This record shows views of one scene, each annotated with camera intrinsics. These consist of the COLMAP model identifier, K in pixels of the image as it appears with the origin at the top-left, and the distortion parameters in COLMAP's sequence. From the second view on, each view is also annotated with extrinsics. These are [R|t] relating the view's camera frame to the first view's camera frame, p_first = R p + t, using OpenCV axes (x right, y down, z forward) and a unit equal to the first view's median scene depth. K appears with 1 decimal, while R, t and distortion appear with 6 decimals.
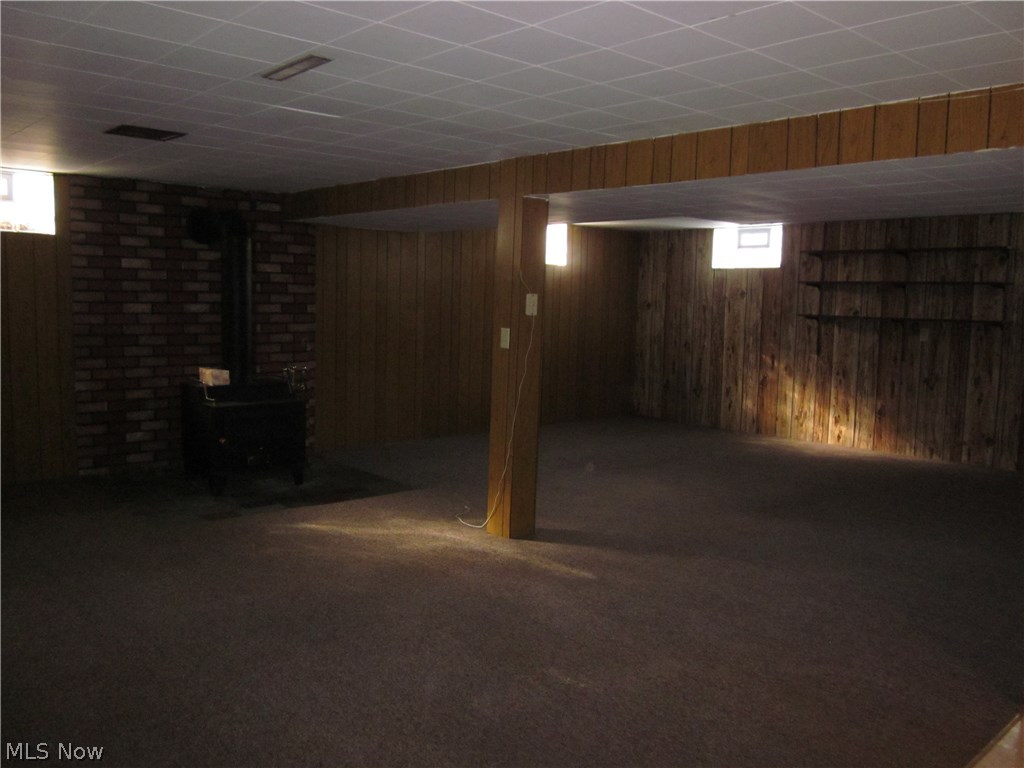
lens RADIAL K [[858.8, 0, 510.8], [0, 858.8, 385.1], [0, 0, 1]] dist [-0.021675, -0.003033]
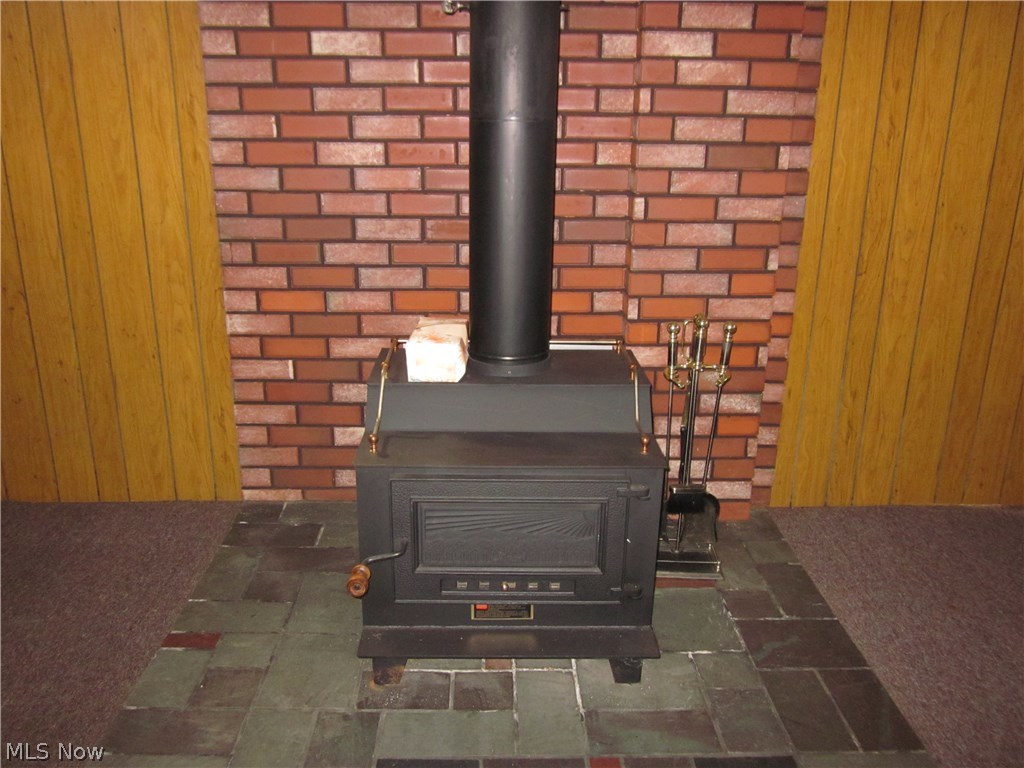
lens RADIAL K [[858.8, 0, 507.6], [0, 858.8, 382.2], [0, 0, 1]] dist [-0.021675, -0.003033]
pose [[0.760226, 0.181098, -0.623907, -0.087714], [-0.061042, 0.976024, 0.208926, -0.073032], [0.646784, -0.120747, 0.753054, 0.716257]]
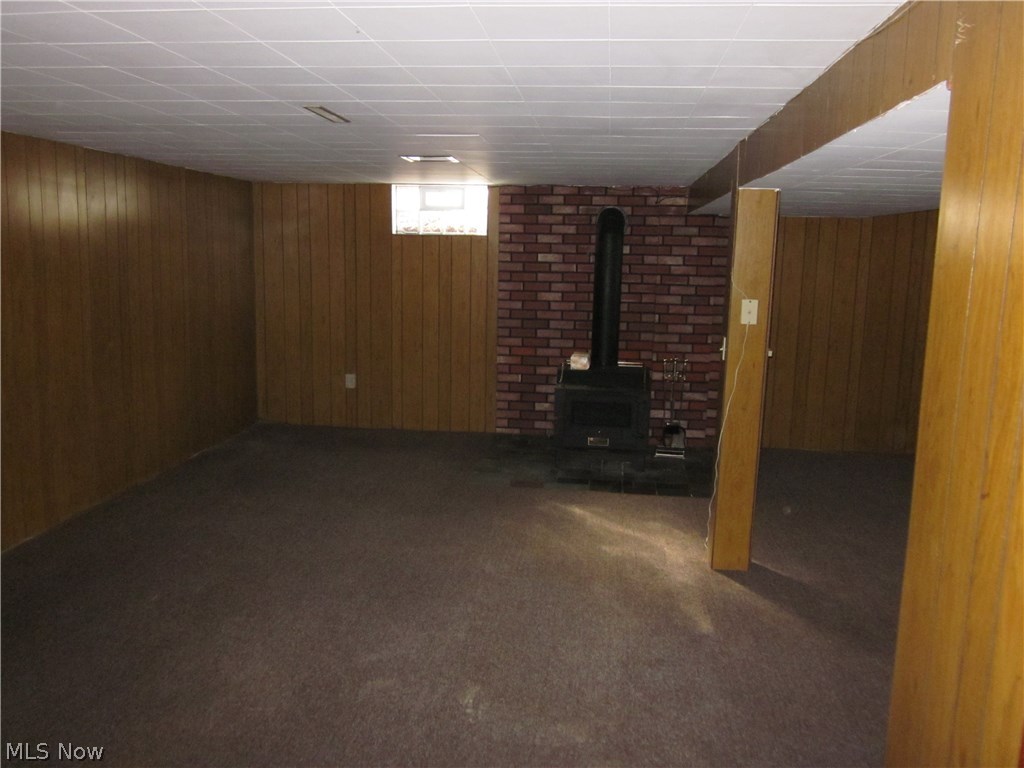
lens RADIAL K [[858.8, 0, 512.2], [0, 858.8, 383.4], [0, 0, 1]] dist [-0.021675, -0.003033]
pose [[0.664778, 0.105755, -0.739517, 0.404510], [-0.083808, 0.994237, 0.066843, -0.046741], [0.742325, 0.017542, 0.669811, 0.186469]]
